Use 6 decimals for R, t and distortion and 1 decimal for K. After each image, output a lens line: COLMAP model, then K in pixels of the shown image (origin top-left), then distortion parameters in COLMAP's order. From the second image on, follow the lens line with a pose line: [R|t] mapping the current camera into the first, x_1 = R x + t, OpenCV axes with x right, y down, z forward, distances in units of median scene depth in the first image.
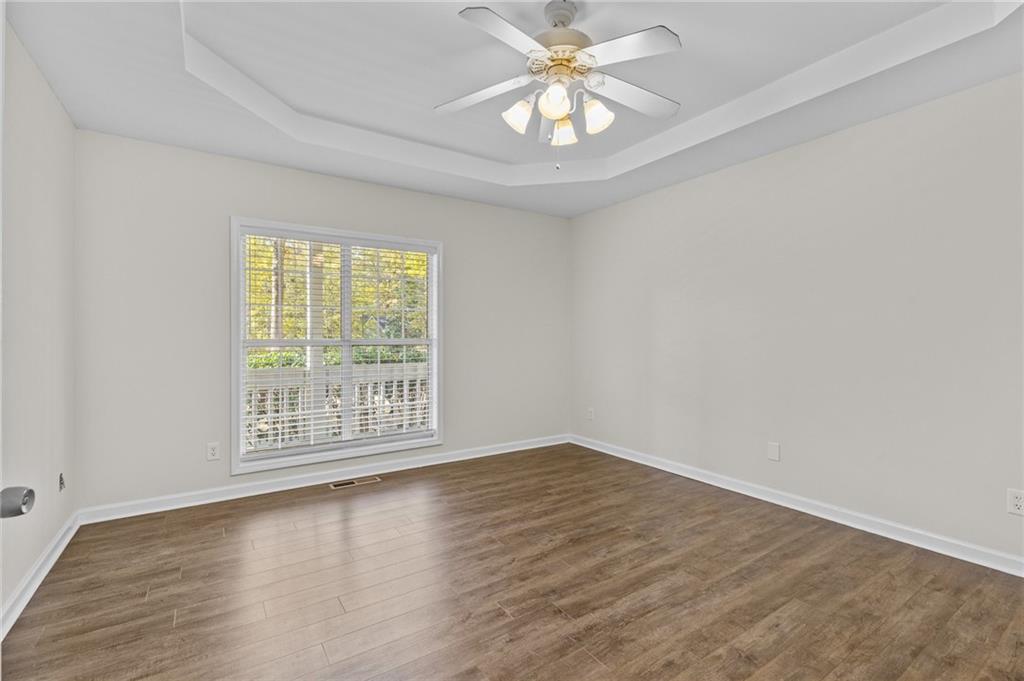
lens RADIAL K [[460.4, 0, 515.9], [0, 460.4, 333.2], [0, 0, 1]] dist [0.012001, -0.000789]
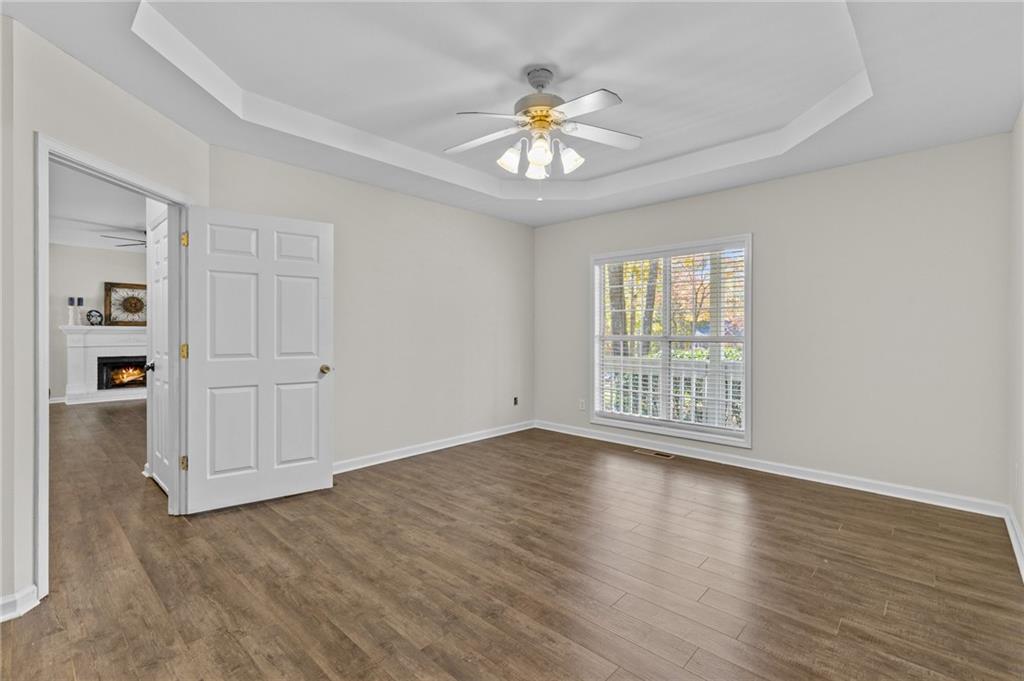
lens RADIAL K [[460.4, 0, 519.0], [0, 460.4, 334.6], [0, 0, 1]] dist [0.012001, -0.000789]
pose [[0.232722, 0.006499, -0.972521, 1.056827], [0.000866, 0.999976, 0.006890, 0.000988], [0.972543, -0.002446, 0.232711, 0.519886]]
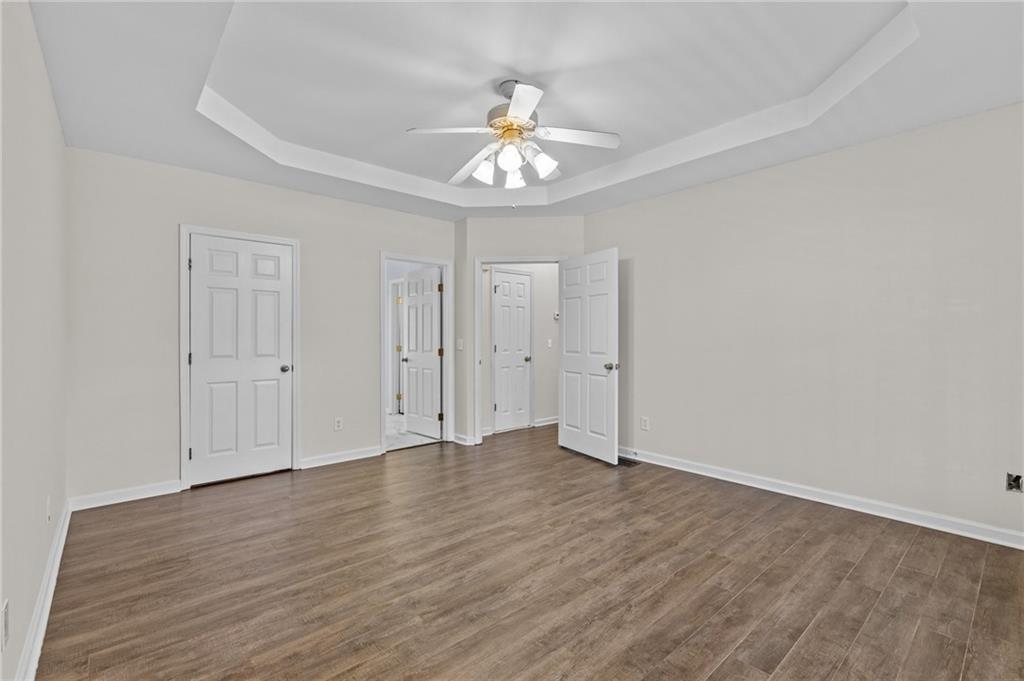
lens RADIAL K [[460.4, 0, 512.7], [0, 460.4, 337.3], [0, 0, 1]] dist [0.012001, -0.000789]
pose [[-0.992014, 0.002587, -0.126099, 0.207976], [0.002798, 0.999995, -0.001498, 0.006955], [0.126094, -0.001839, -0.992017, 1.836598]]
